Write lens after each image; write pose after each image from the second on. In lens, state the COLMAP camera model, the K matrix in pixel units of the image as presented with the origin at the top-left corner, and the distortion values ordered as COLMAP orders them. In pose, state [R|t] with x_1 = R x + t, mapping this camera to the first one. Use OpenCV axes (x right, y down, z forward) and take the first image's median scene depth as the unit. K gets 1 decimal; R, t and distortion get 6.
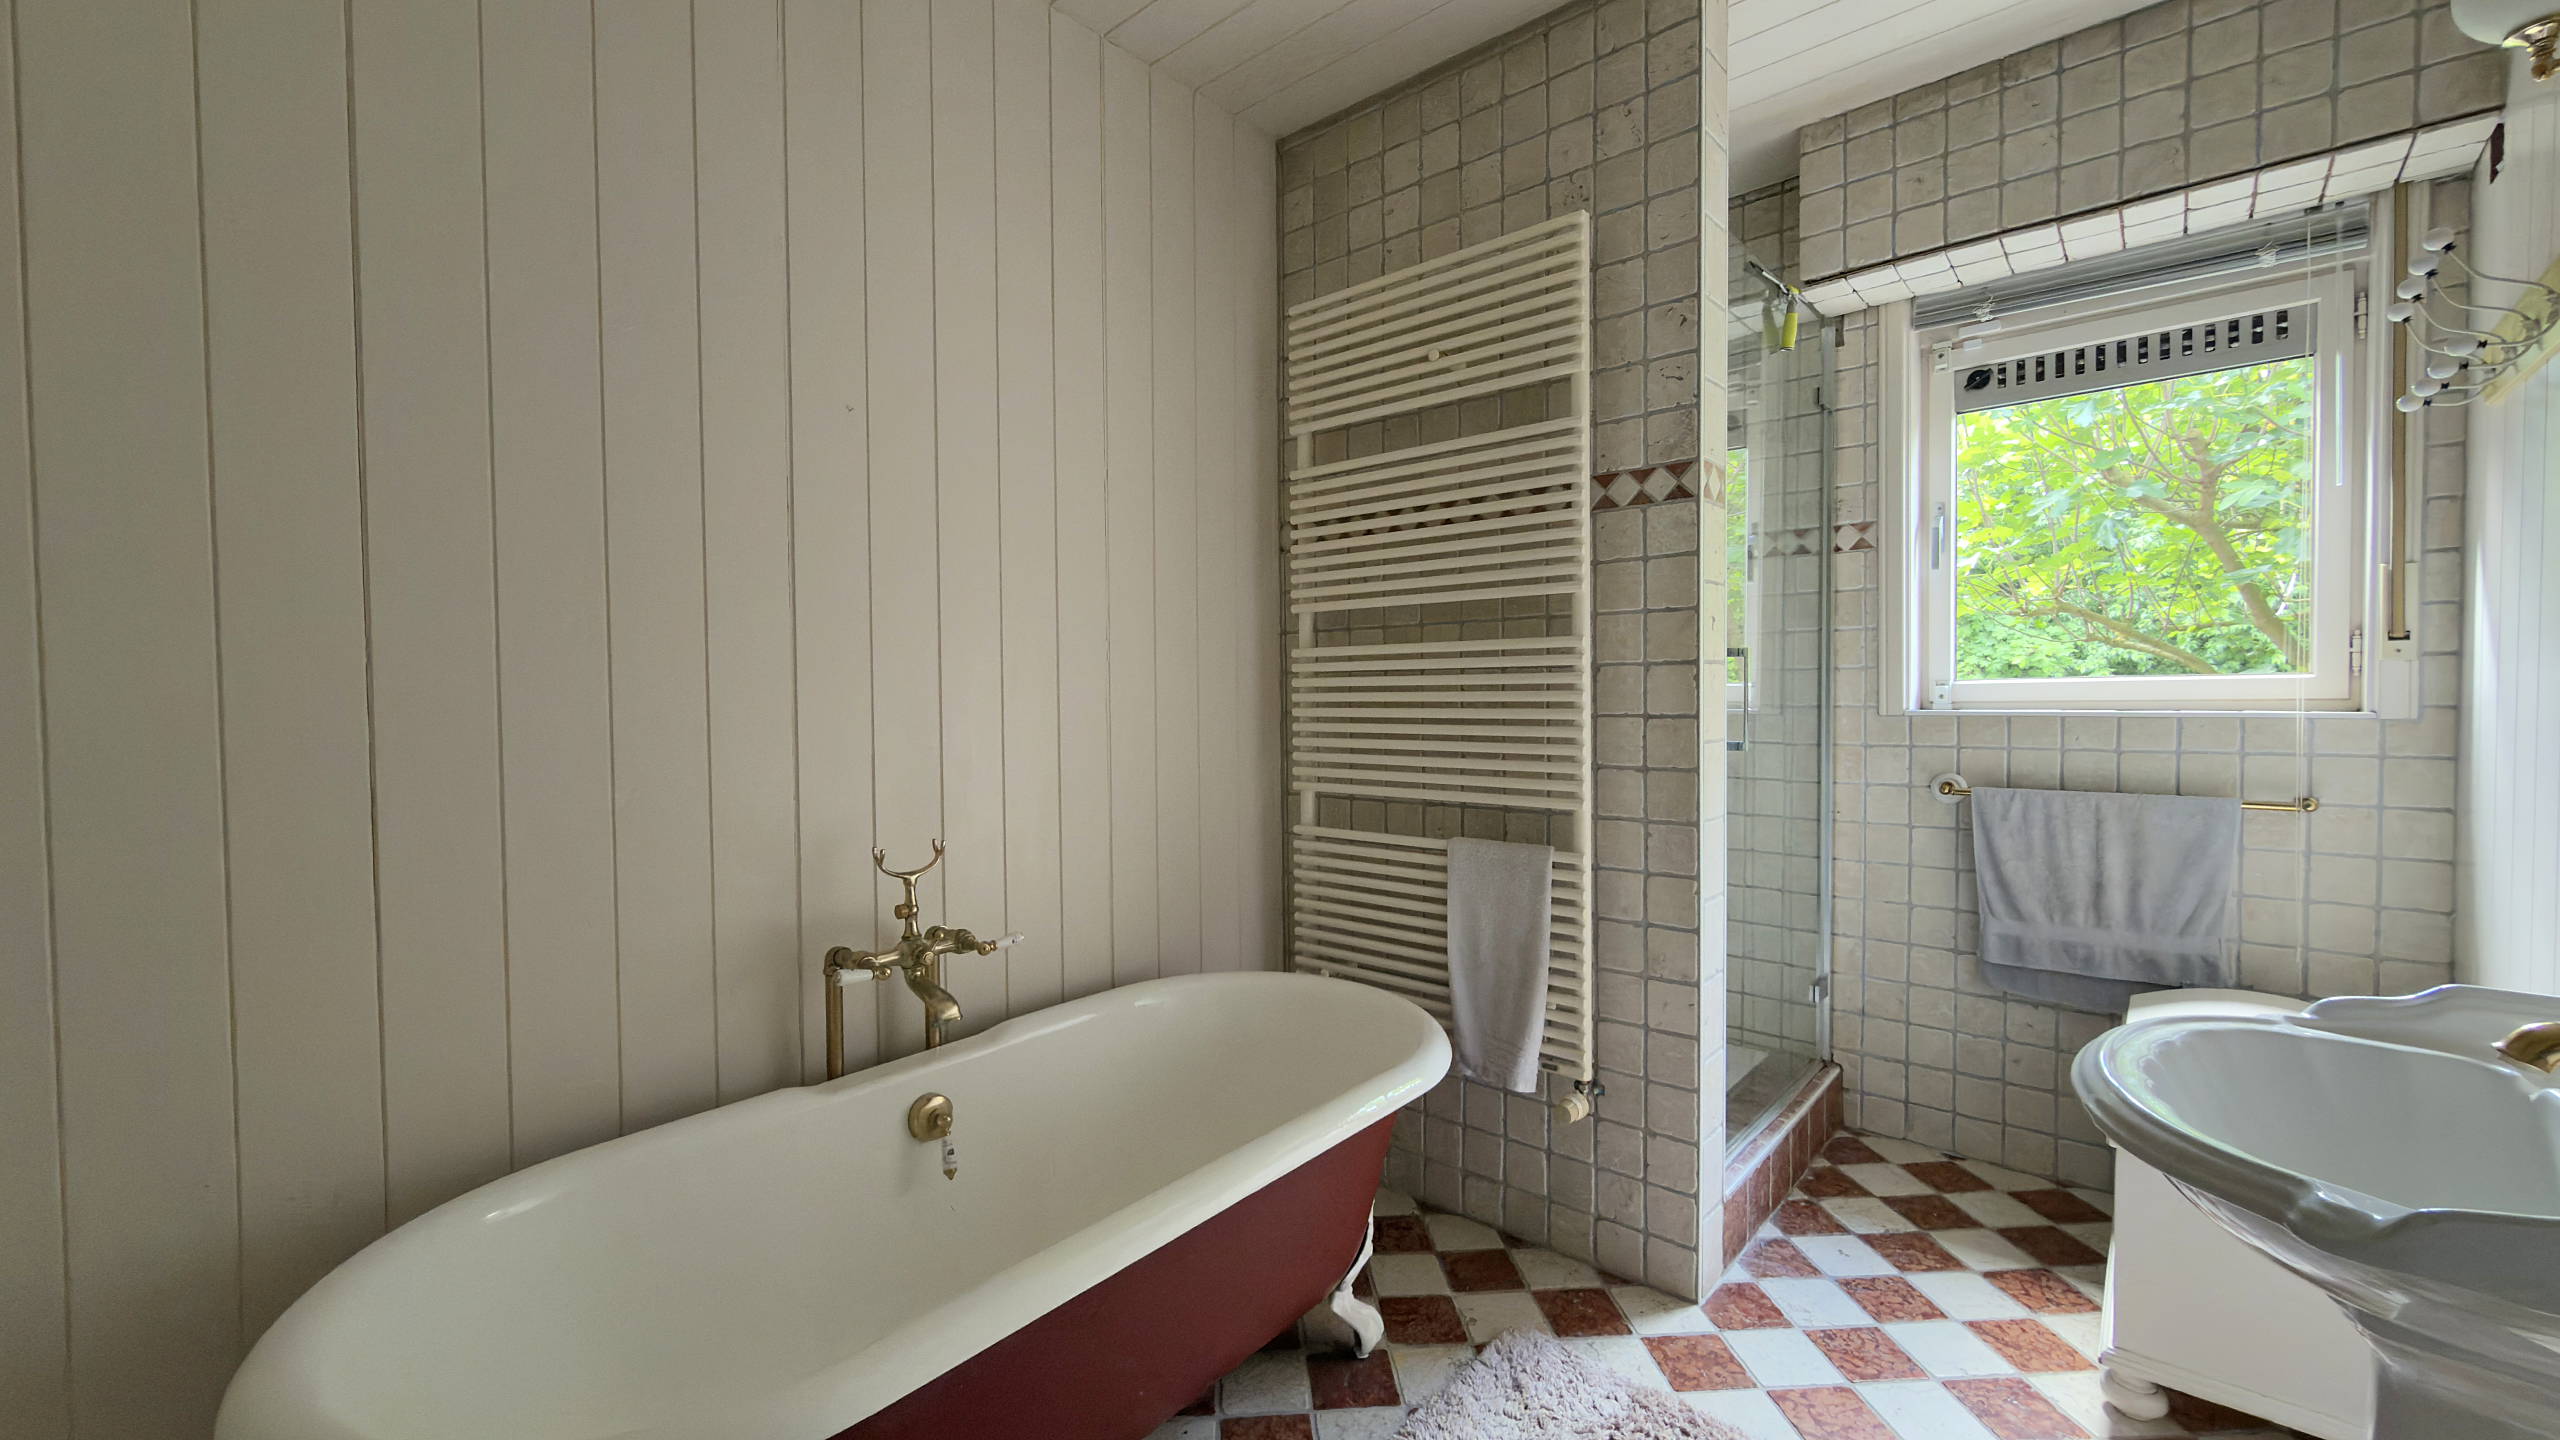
lens RADIAL K [[1019.4, 0, 1275.6], [0, 1019.4, 716.4], [0, 0, 1]] dist [-0.002334, 0.000920]
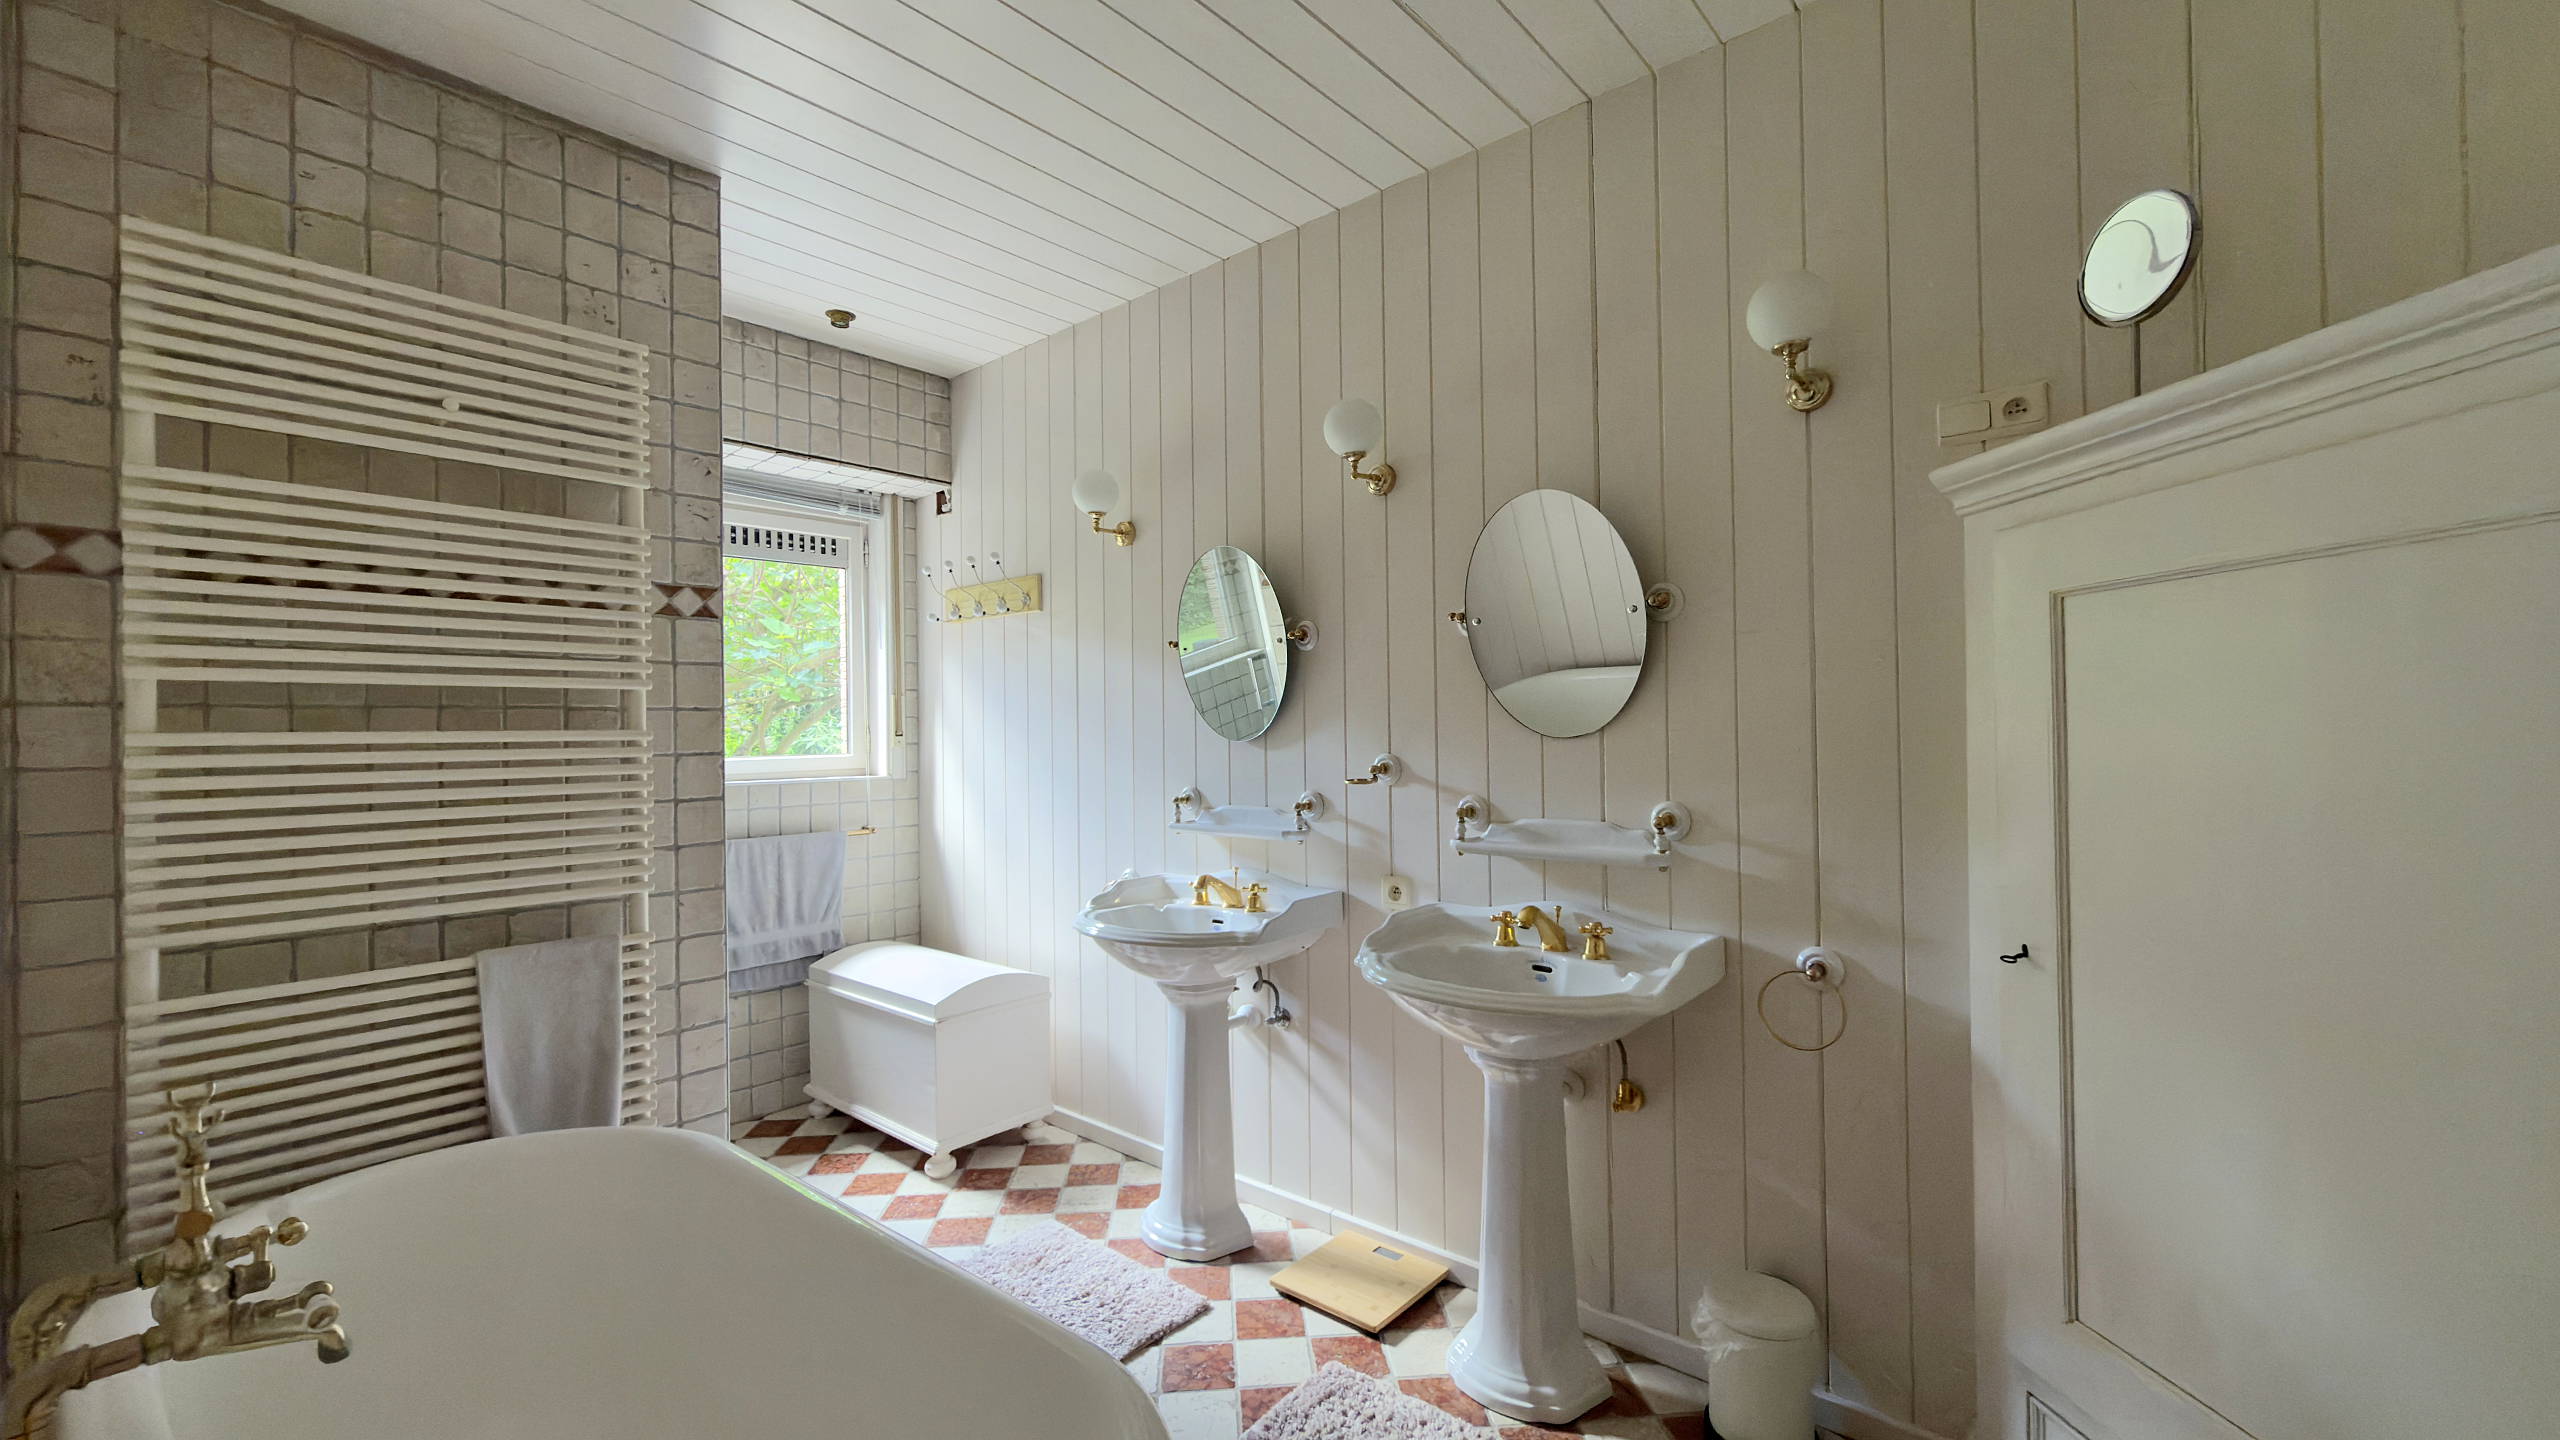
lens RADIAL K [[1019.4, 0, 1275.5], [0, 1019.4, 725.4], [0, 0, 1]] dist [-0.002334, 0.000920]
pose [[-0.009363, 0.014781, 0.999847, -0.727423], [0.039095, 0.999132, -0.014404, -0.039008], [-0.999192, 0.038954, -0.009933, 0.312949]]
